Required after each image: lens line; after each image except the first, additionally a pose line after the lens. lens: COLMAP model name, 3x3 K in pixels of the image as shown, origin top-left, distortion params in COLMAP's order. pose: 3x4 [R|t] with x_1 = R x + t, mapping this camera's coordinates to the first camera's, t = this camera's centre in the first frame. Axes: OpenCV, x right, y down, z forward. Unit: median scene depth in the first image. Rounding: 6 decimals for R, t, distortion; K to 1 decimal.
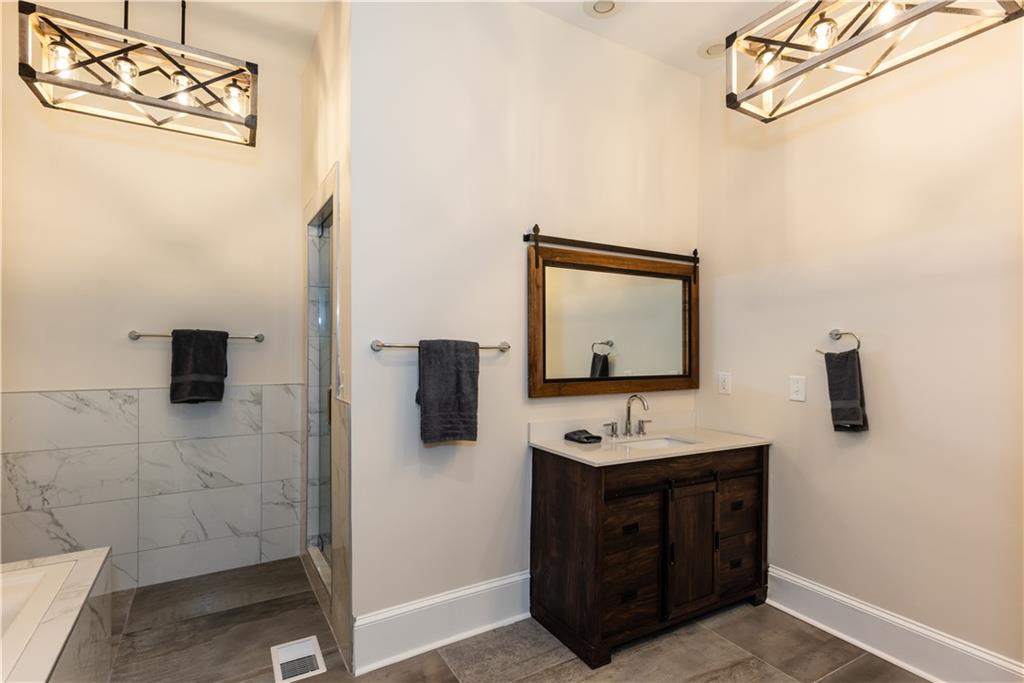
lens RADIAL K [[499.7, 0, 511.1], [0, 499.7, 342.9], [0, 0, 1]] dist [0.018924, 0.000255]
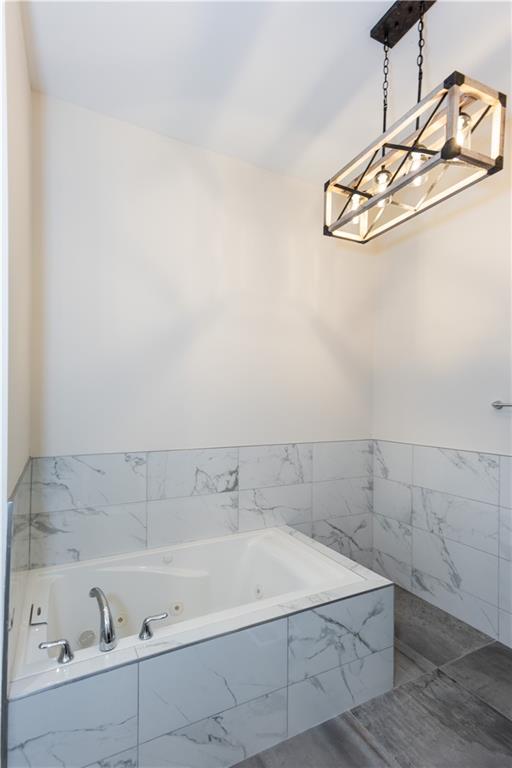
lens RADIAL K [[374.8, 0, 253.1], [0, 374.8, 408.2], [0, 0, 1]] dist [0.018924, 0.000255]
pose [[-0.063247, 0.005930, -0.997980, 0.100046], [0.003936, 0.999976, 0.005693, -0.016424], [0.997990, -0.003568, -0.063269, 0.573298]]
